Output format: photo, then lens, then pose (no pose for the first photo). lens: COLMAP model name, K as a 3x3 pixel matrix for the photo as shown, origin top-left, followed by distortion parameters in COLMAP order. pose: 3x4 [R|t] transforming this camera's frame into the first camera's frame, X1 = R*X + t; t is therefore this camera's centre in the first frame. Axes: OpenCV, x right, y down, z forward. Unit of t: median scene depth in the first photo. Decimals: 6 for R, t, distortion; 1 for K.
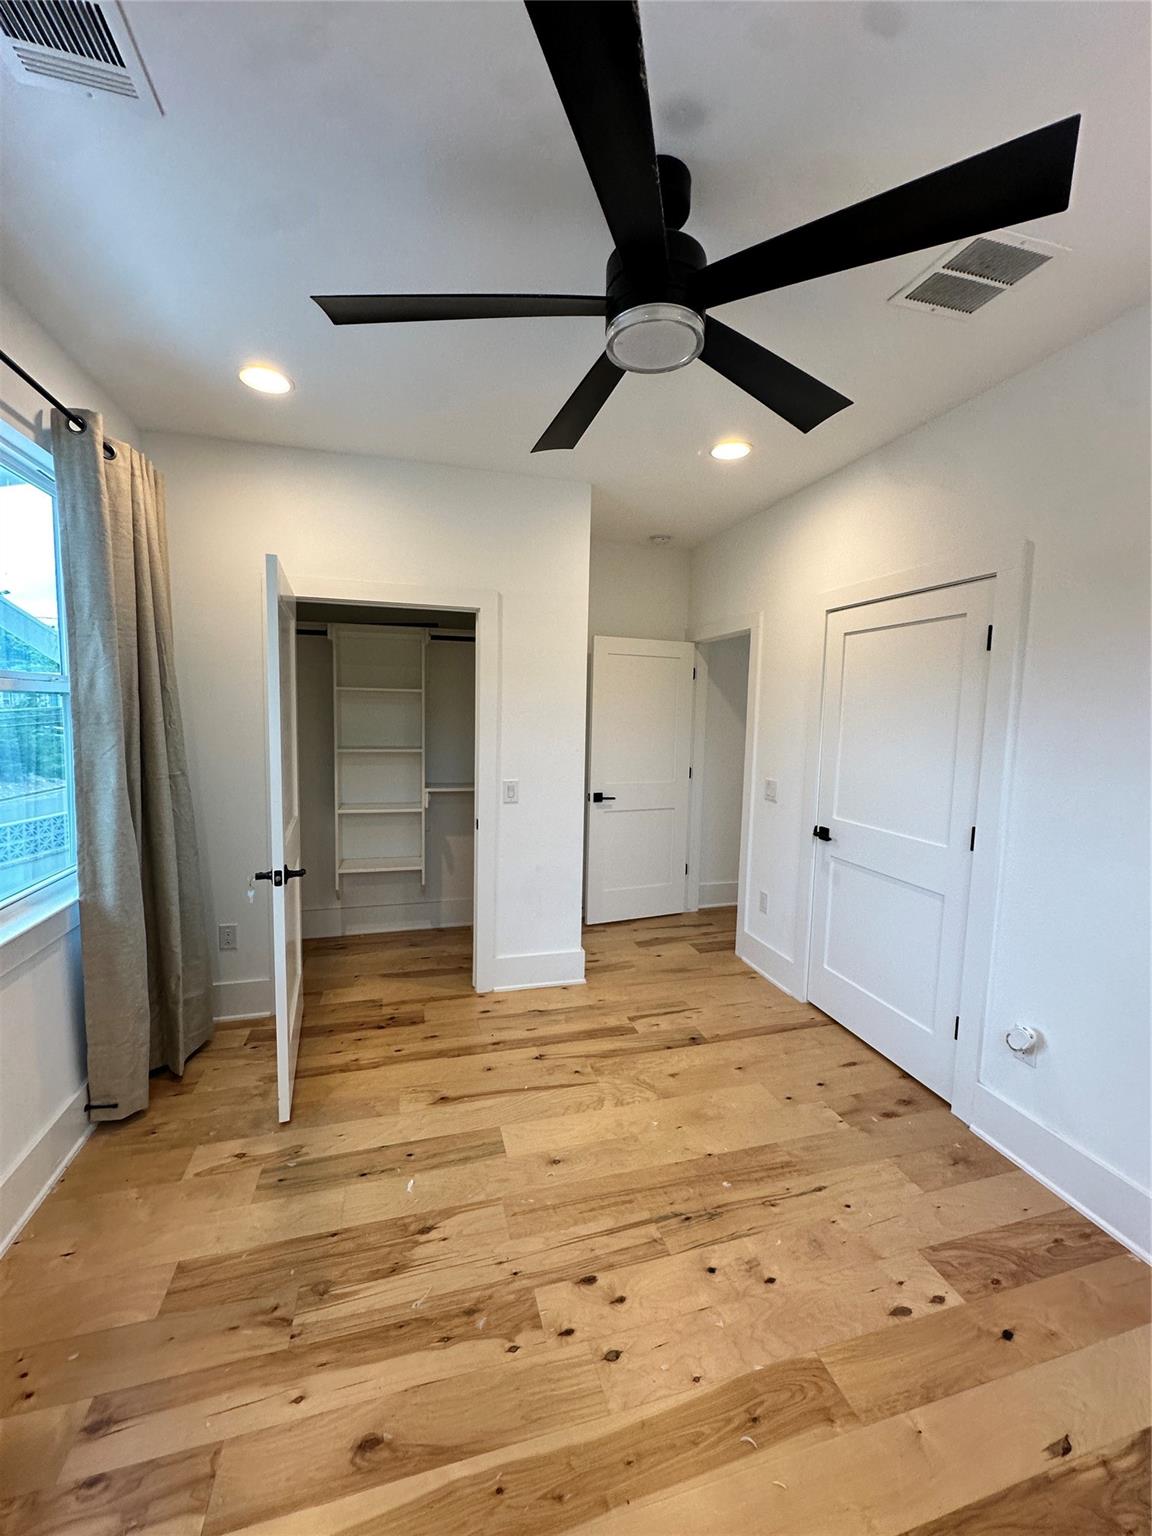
lens RADIAL K [[612.0, 0, 575.7], [0, 612.0, 770.8], [0, 0, 1]] dist [-0.003639, -0.000288]
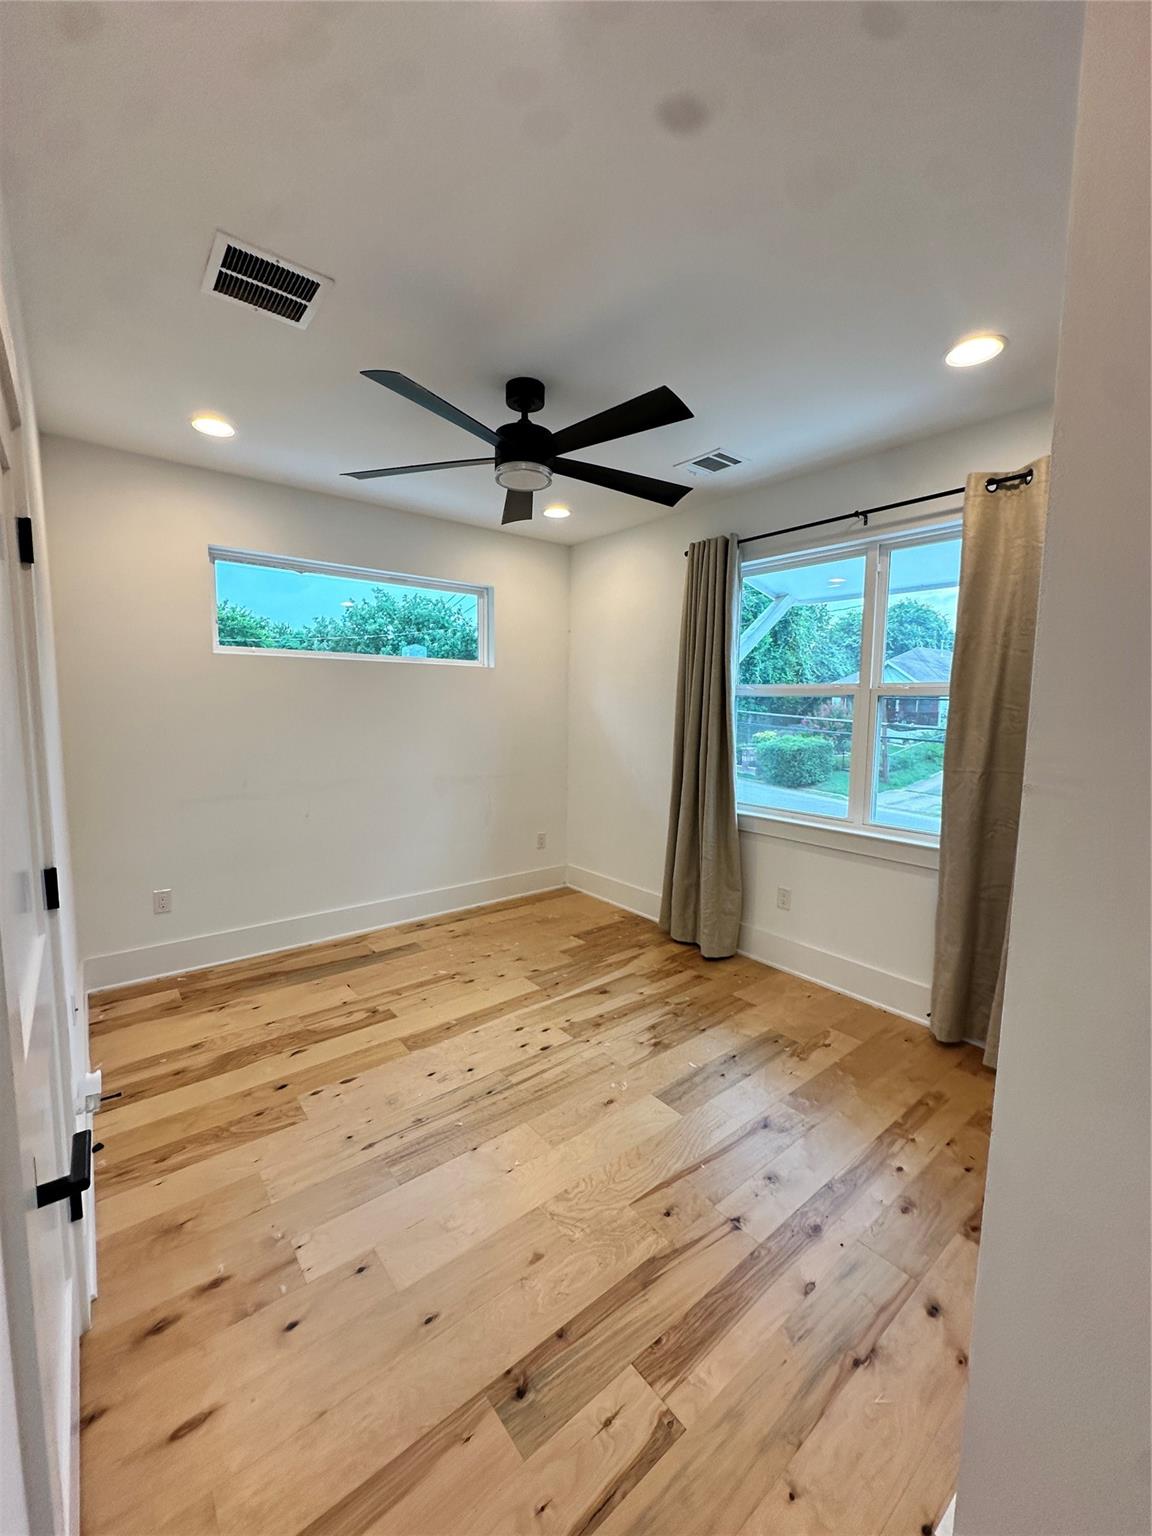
lens RADIAL K [[612.0, 0, 579.3], [0, 612.0, 771.4], [0, 0, 1]] dist [-0.003639, -0.000288]
pose [[-0.915373, 0.011425, -0.402446, 0.515516], [-0.068870, 0.980420, 0.184479, -0.171082], [0.396674, 0.196584, -0.896663, 2.074615]]
